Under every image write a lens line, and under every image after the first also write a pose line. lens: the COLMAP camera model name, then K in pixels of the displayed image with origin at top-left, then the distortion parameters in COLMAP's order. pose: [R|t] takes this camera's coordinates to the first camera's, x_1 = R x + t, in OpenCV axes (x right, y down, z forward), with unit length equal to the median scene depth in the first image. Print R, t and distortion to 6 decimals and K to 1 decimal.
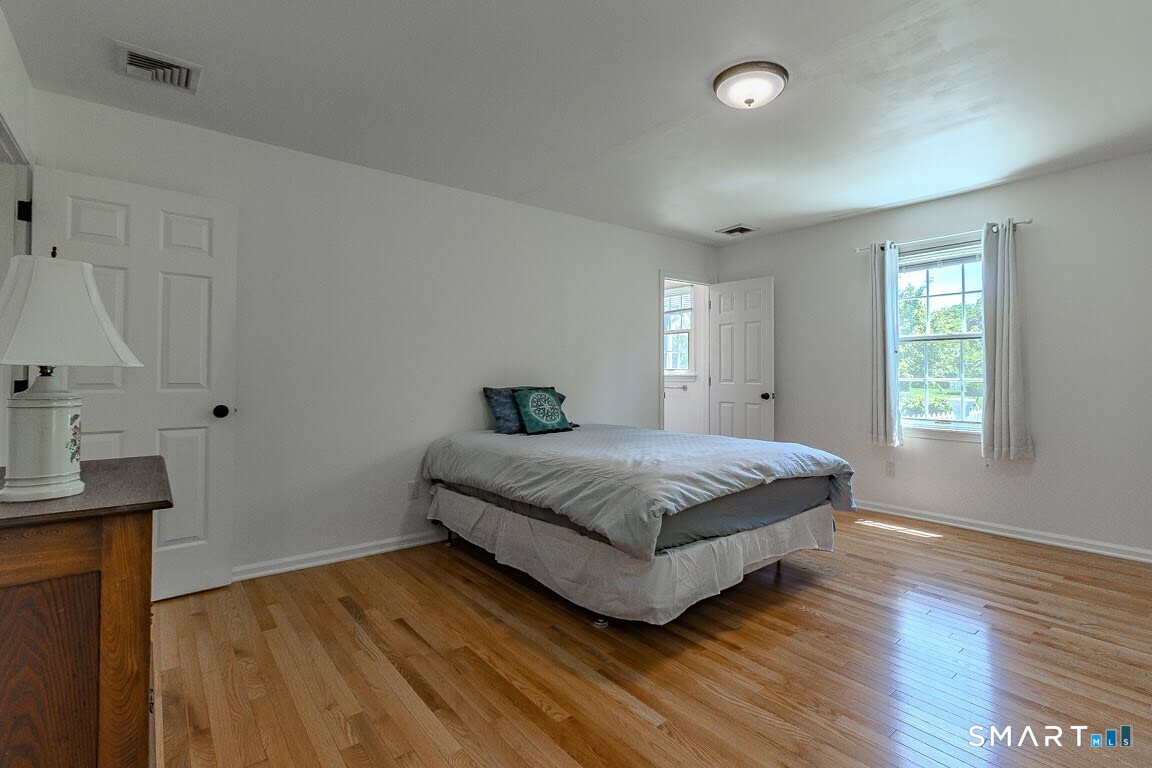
lens RADIAL K [[537.0, 0, 597.5], [0, 537.0, 364.6], [0, 0, 1]] dist [0.002631, 0.000627]
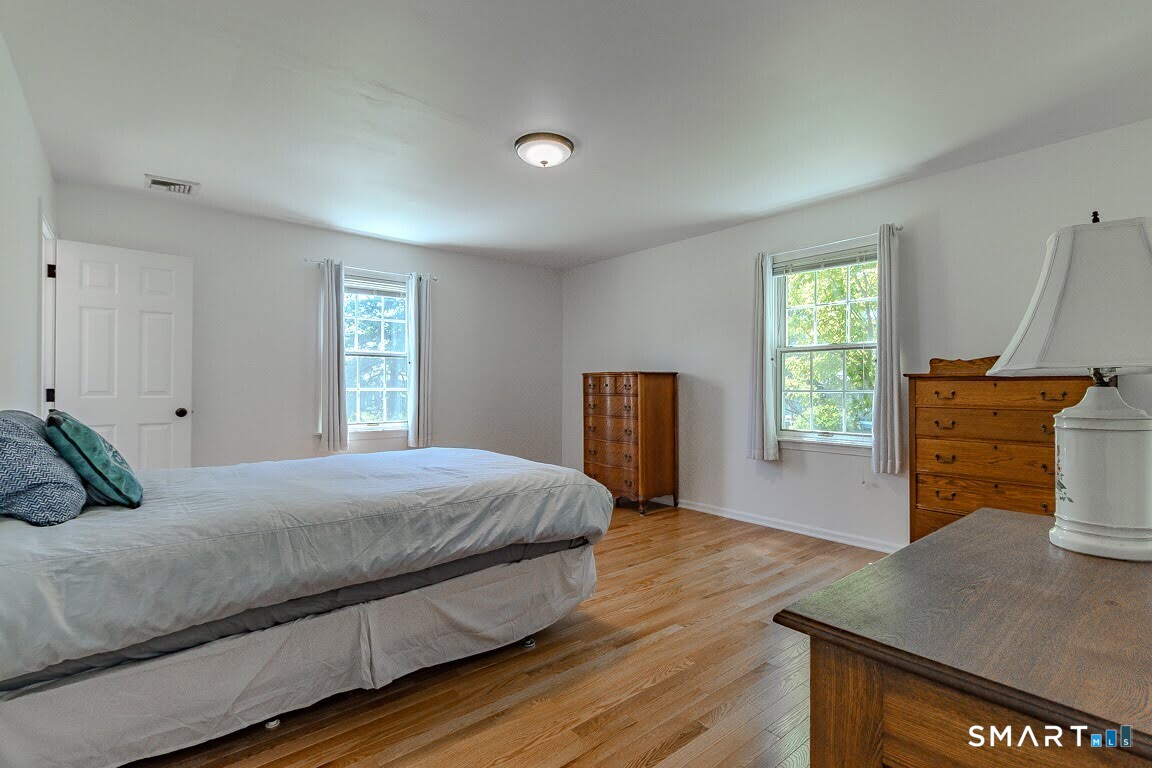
lens RADIAL K [[537.0, 0, 575.7], [0, 537.0, 380.1], [0, 0, 1]] dist [0.002631, 0.000627]
pose [[0.004235, 0.010512, 0.999936, -0.881482], [-0.019281, 0.999760, -0.010429, 0.018781], [-0.999805, -0.019236, 0.004437, 0.852681]]
